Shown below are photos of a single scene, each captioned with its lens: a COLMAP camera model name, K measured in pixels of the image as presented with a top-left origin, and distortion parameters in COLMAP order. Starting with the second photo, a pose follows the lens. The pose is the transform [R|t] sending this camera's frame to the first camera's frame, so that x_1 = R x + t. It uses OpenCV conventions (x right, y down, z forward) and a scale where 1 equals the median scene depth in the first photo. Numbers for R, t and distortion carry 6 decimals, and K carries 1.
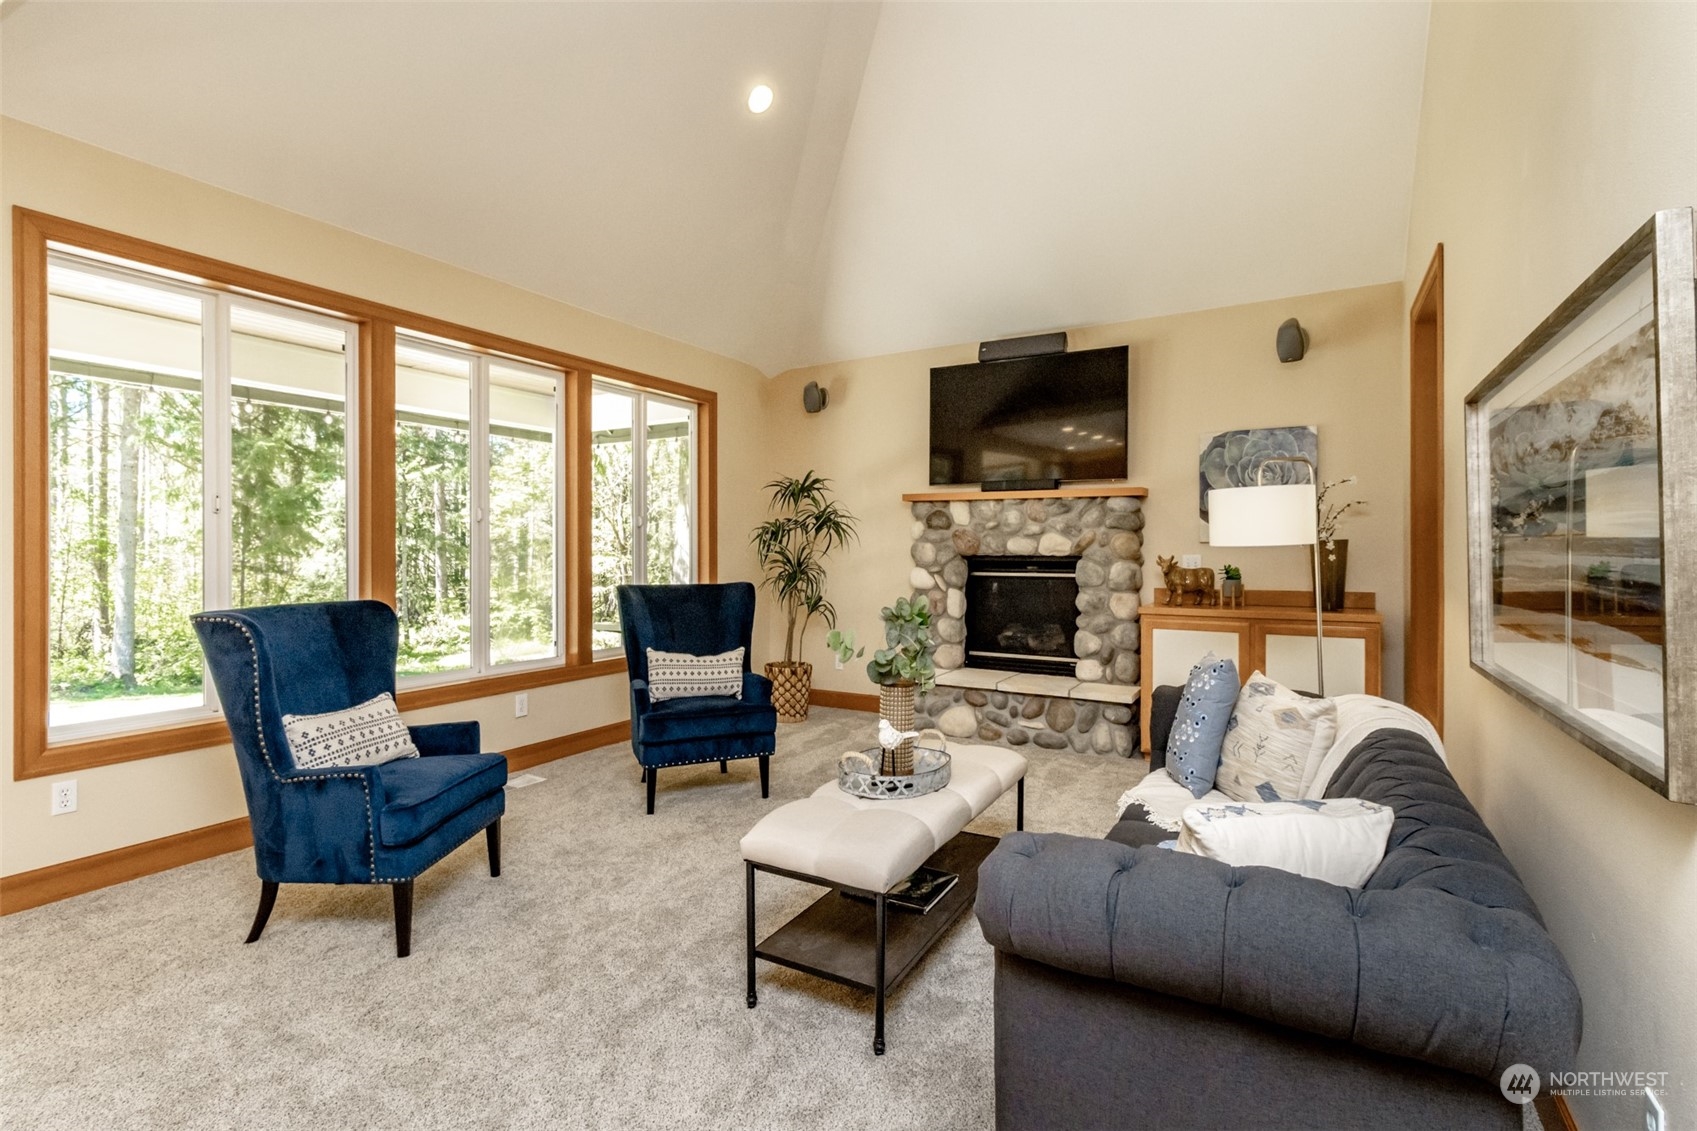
lens RADIAL K [[782.6, 0, 847.7], [0, 782.6, 552.2], [0, 0, 1]] dist [0.005309, -0.002331]
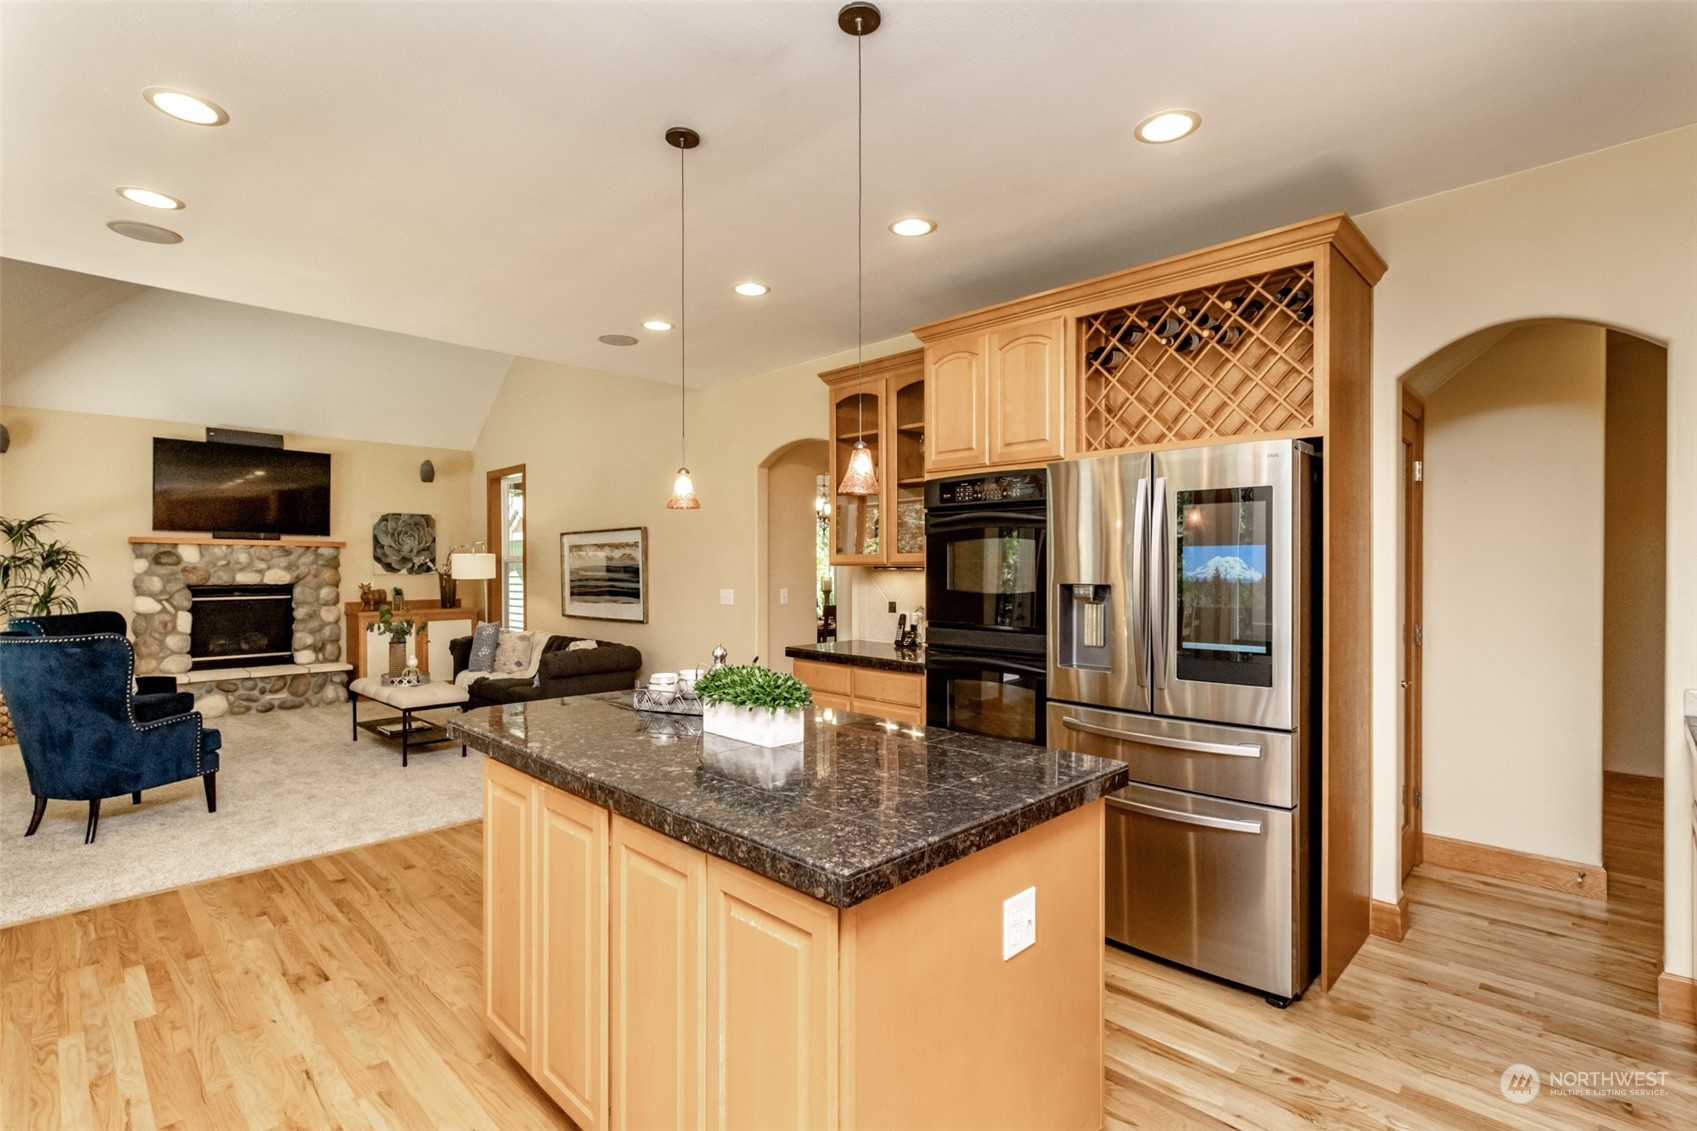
lens RADIAL K [[782.6, 0, 846.5], [0, 782.6, 566.1], [0, 0, 1]] dist [0.005309, -0.002331]
pose [[0.240616, -0.001960, 0.970619, -0.933657], [0.003777, 0.999992, 0.001083, -0.027749], [-0.970613, 0.003405, 0.240621, -0.416495]]
